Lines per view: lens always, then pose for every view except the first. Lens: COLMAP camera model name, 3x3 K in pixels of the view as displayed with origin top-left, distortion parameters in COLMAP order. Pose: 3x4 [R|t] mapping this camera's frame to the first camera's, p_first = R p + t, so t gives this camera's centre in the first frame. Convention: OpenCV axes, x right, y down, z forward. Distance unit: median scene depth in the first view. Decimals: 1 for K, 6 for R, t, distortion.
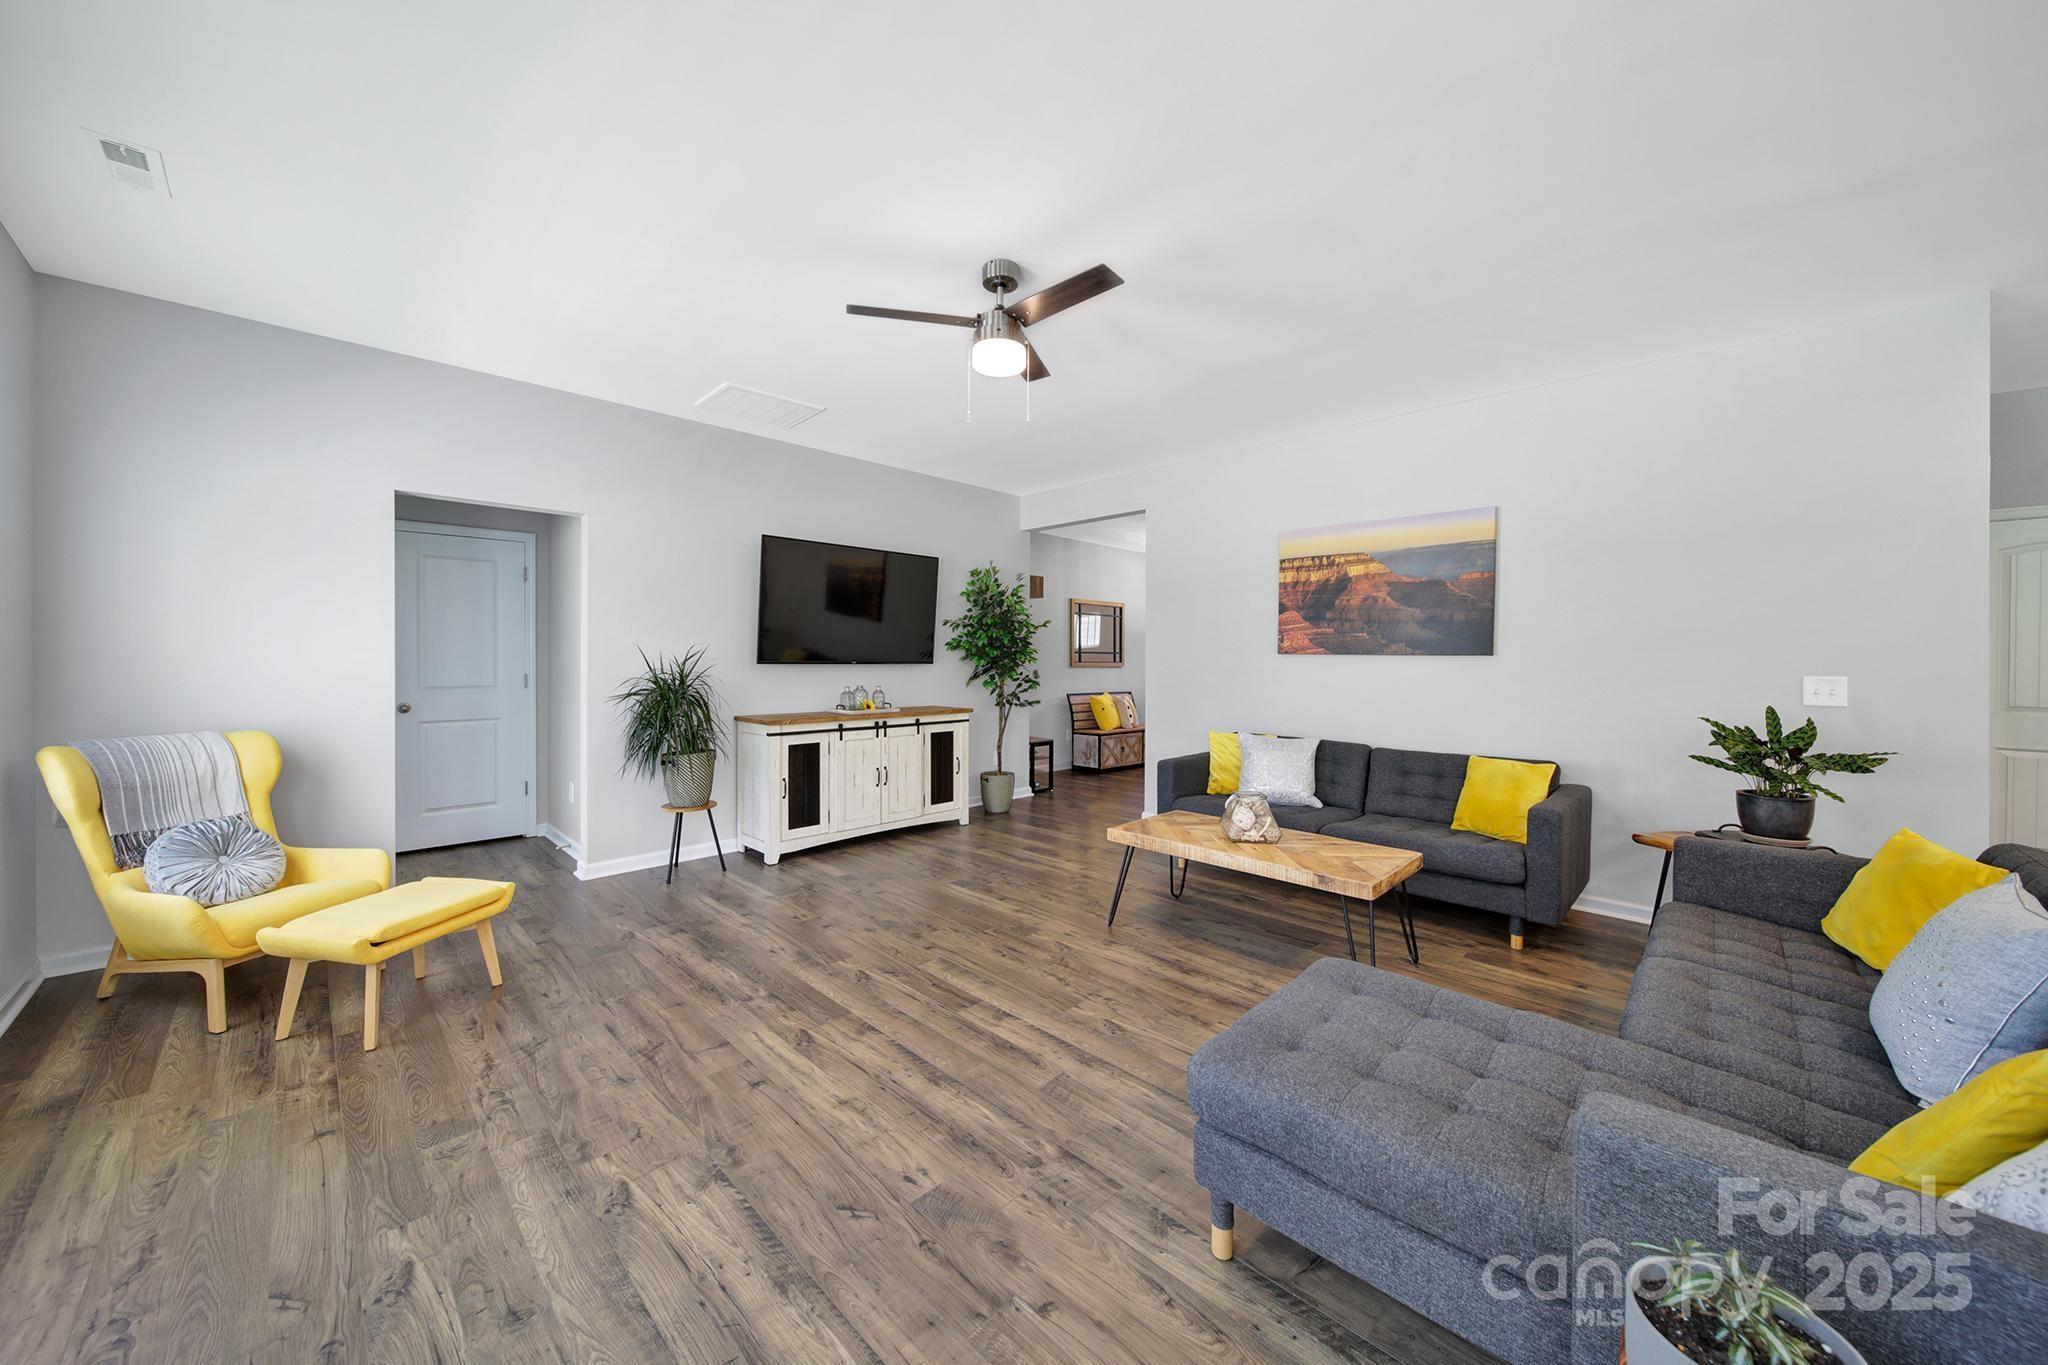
lens RADIAL K [[718.5, 0, 1019.0], [0, 718.5, 671.6], [0, 0, 1]] dist [-0.002382, -0.000537]
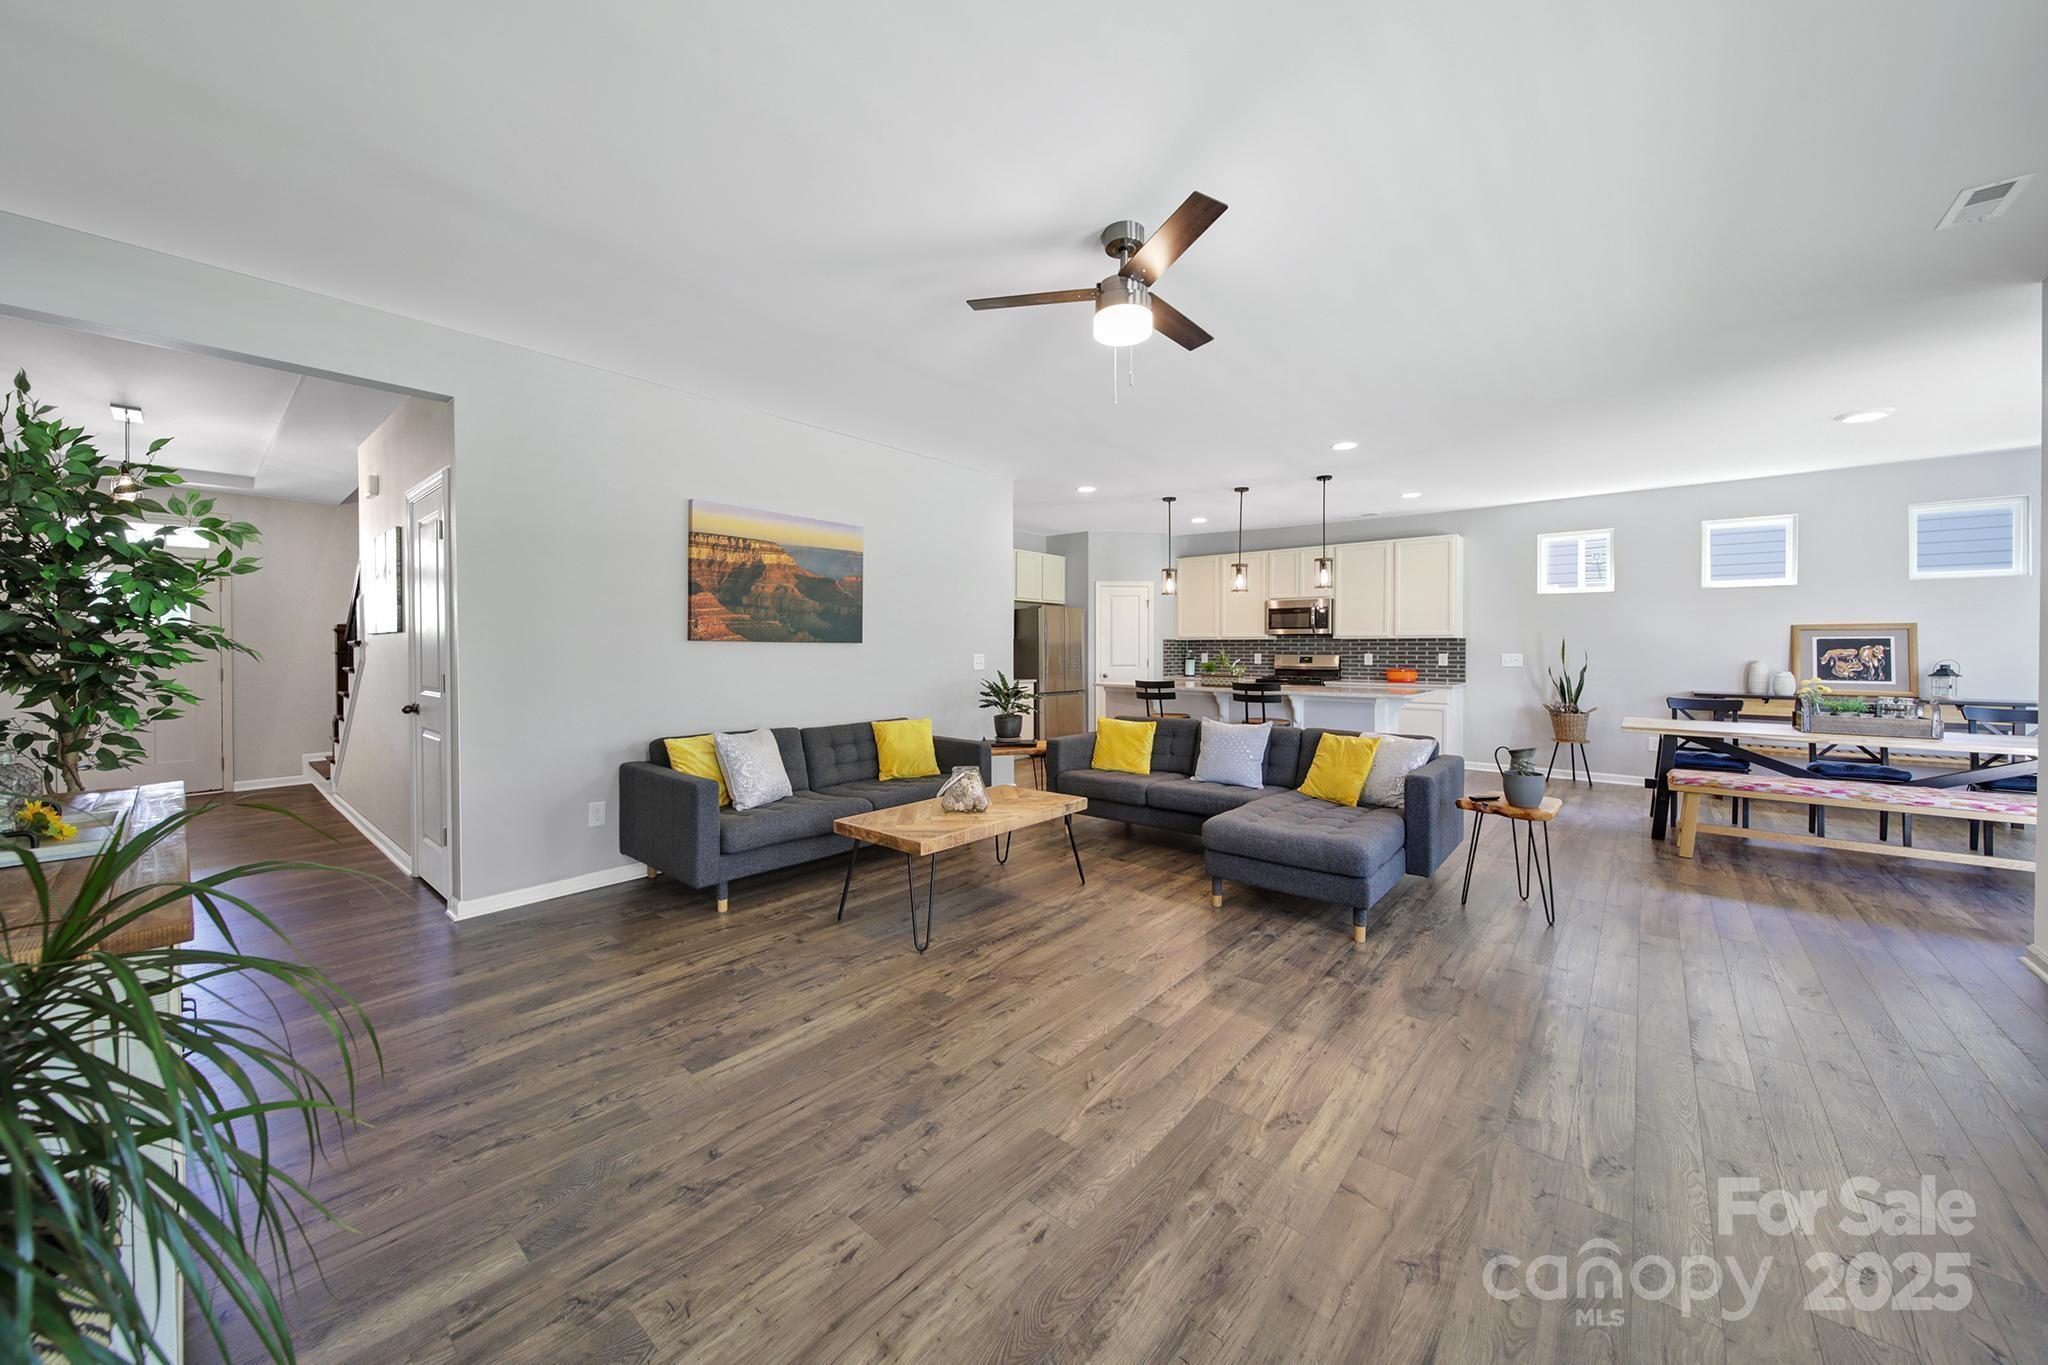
lens RADIAL K [[718.5, 0, 1027.5], [0, 718.5, 656.6], [0, 0, 1]] dist [-0.002382, -0.000537]
pose [[-0.069192, -0.017725, 0.997446, -0.558851], [0.018732, 0.999643, 0.019064, -0.014951], [-0.997427, 0.020003, -0.068835, 0.694996]]
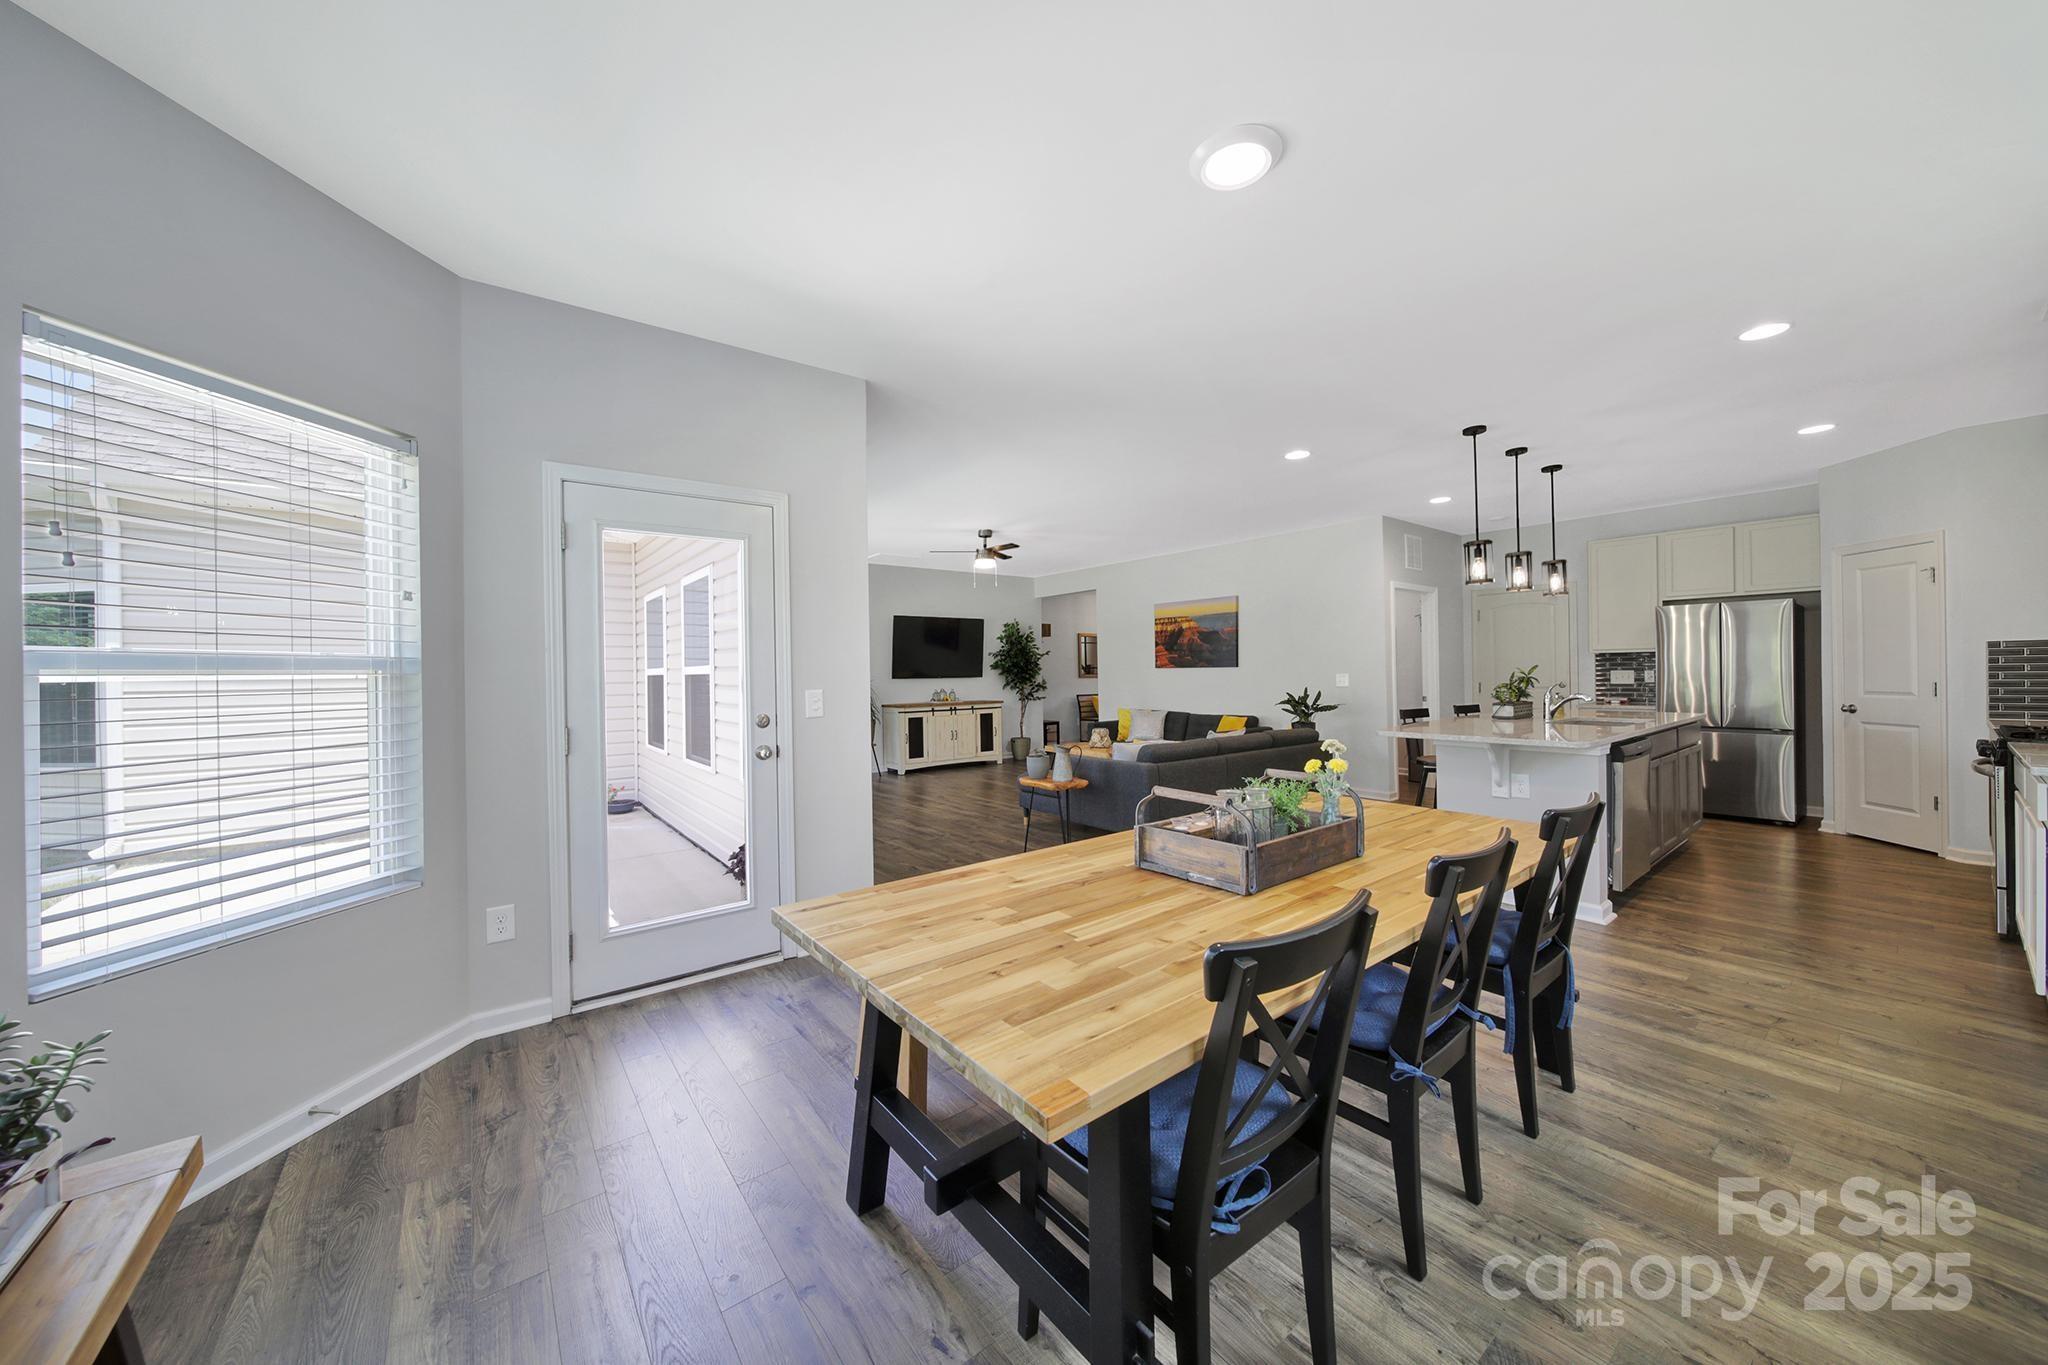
lens RADIAL K [[718.5, 0, 1023.4], [0, 718.5, 671.8], [0, 0, 1]] dist [-0.002382, -0.000537]
pose [[0.991842, -0.022469, -0.125480, 0.266473], [0.020032, 0.999586, -0.020646, 0.018970], [0.125892, 0.017964, 0.991881, -0.998591]]
